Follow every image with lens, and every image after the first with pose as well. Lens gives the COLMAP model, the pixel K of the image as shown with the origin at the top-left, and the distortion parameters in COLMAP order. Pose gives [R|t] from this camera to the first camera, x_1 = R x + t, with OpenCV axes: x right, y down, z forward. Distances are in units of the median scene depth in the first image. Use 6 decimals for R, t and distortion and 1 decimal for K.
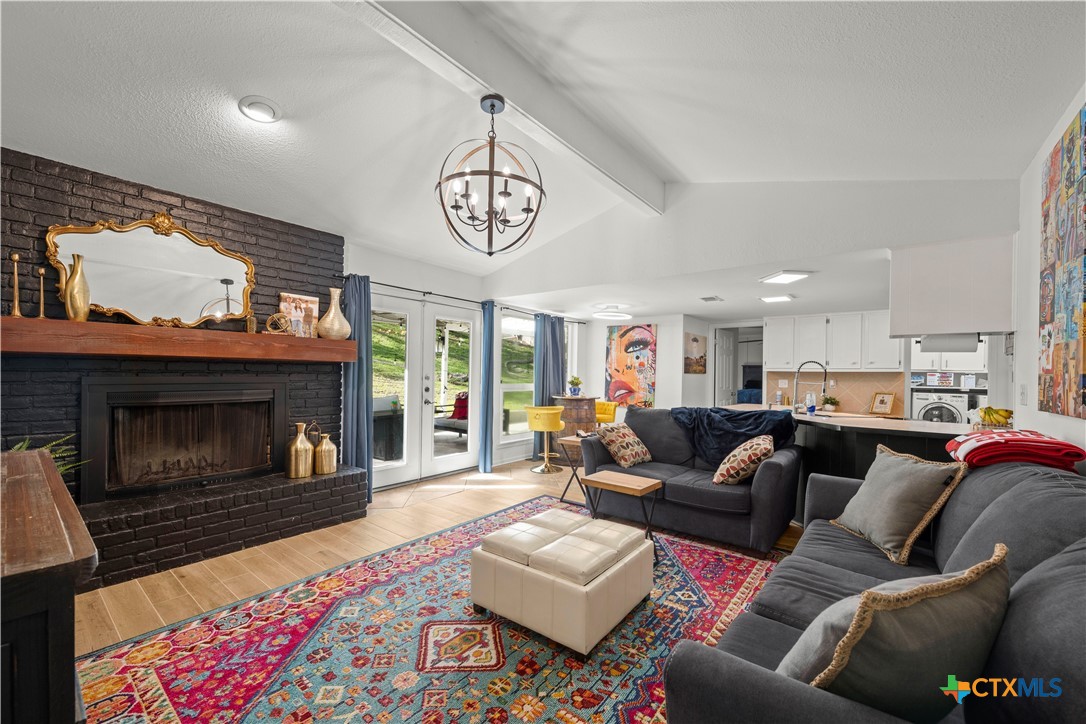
lens RADIAL K [[434.1, 0, 545.2], [0, 434.1, 369.4], [0, 0, 1]] dist [-0.001033, -0.000174]
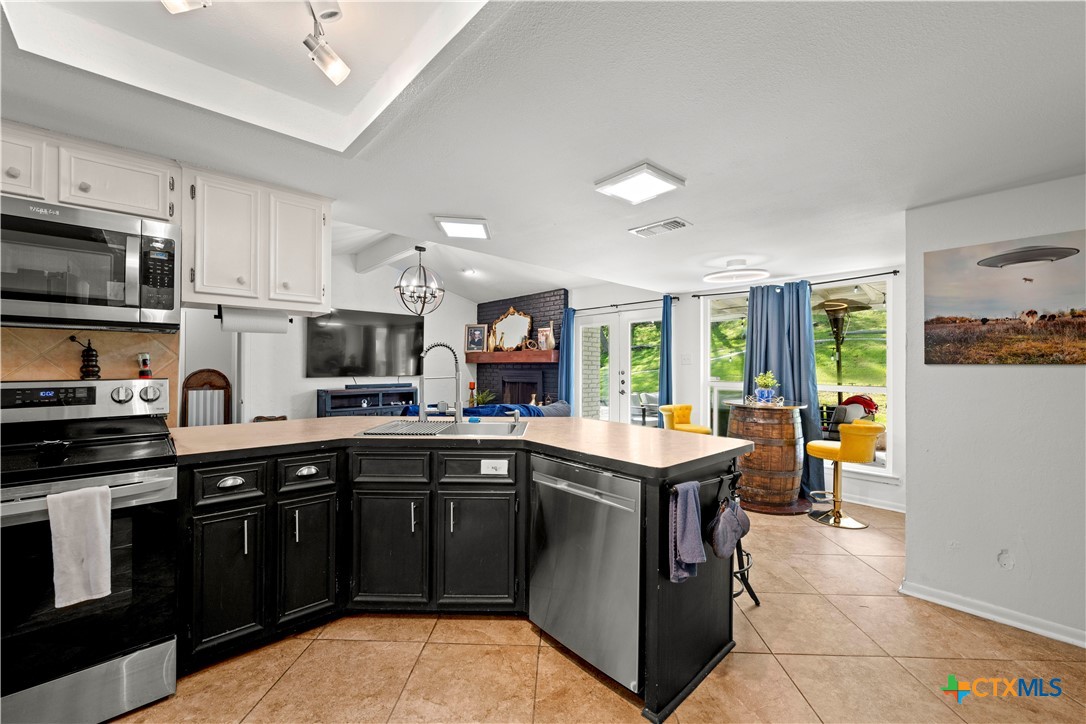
lens RADIAL K [[434.1, 0, 545.2], [0, 434.1, 369.4], [0, 0, 1]] dist [-0.001033, -0.000174]
pose [[-0.153934, -0.004943, -0.988069, 1.276221], [0.004227, 0.999975, -0.005661, 0.020079], [0.988072, -0.005049, -0.153909, 1.244707]]
